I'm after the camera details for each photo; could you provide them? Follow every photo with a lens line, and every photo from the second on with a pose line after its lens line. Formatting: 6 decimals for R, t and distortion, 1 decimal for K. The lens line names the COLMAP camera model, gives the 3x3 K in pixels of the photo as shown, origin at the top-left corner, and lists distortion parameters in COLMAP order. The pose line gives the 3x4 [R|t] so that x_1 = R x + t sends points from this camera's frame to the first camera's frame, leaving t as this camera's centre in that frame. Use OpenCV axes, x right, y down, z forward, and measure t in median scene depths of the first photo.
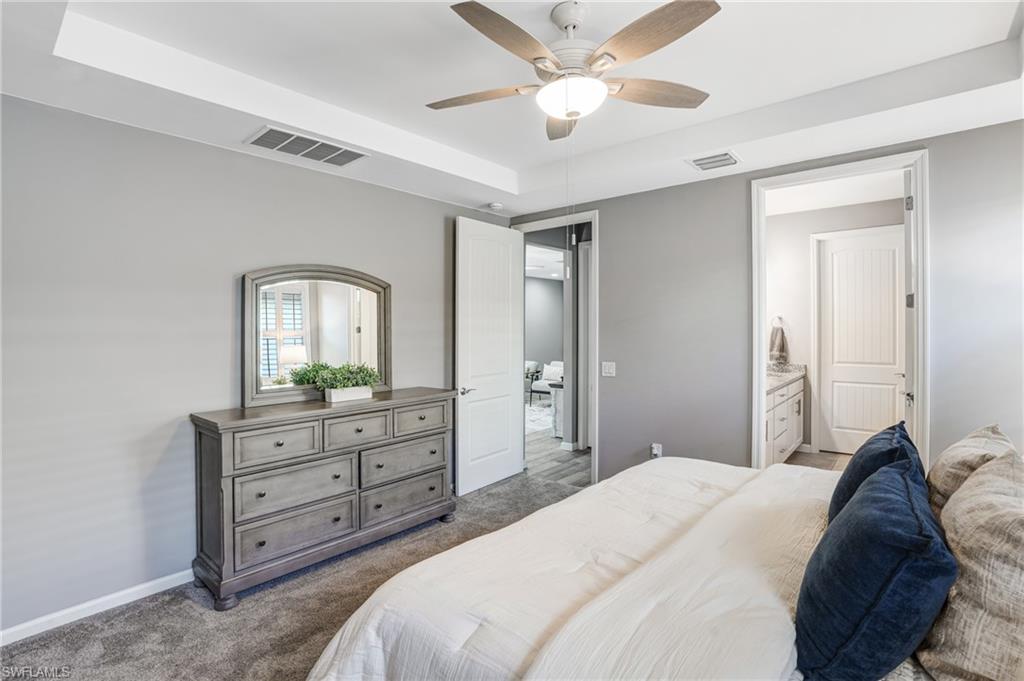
lens RADIAL K [[484.2, 0, 510.0], [0, 484.2, 339.0], [0, 0, 1]] dist [-0.057901, 0.022771]
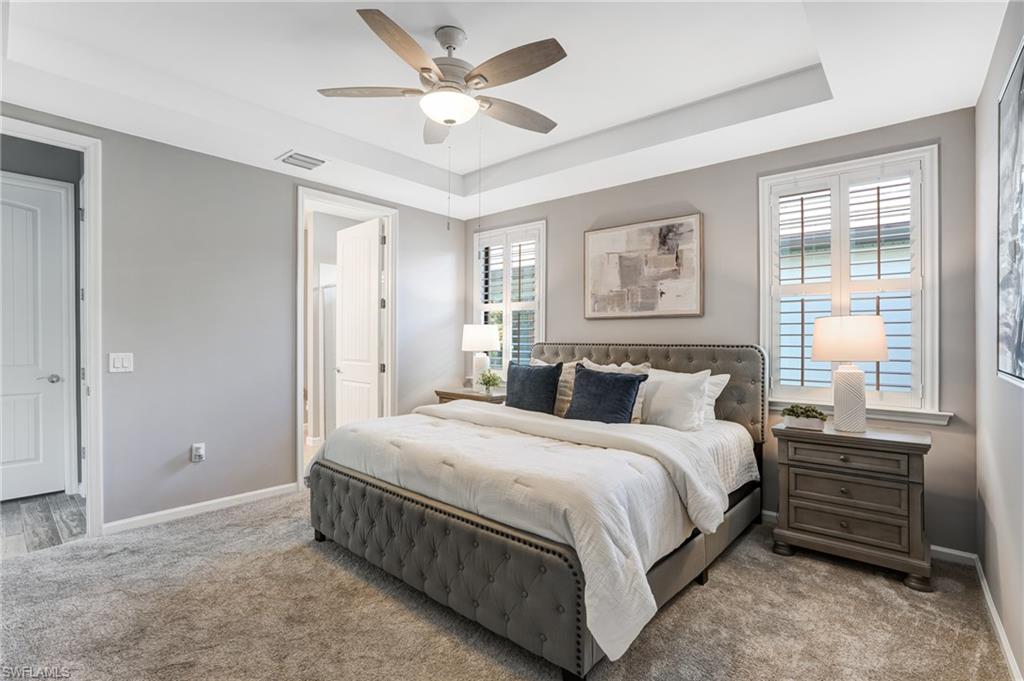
lens RADIAL K [[484.2, 0, 510.0], [0, 484.2, 339.0], [0, 0, 1]] dist [-0.057901, 0.022771]
pose [[0.043233, 0.000622, 0.999065, -0.607787], [-0.007484, 0.999972, -0.000299, 0.026911], [-0.999037, -0.007465, 0.043236, 0.454033]]
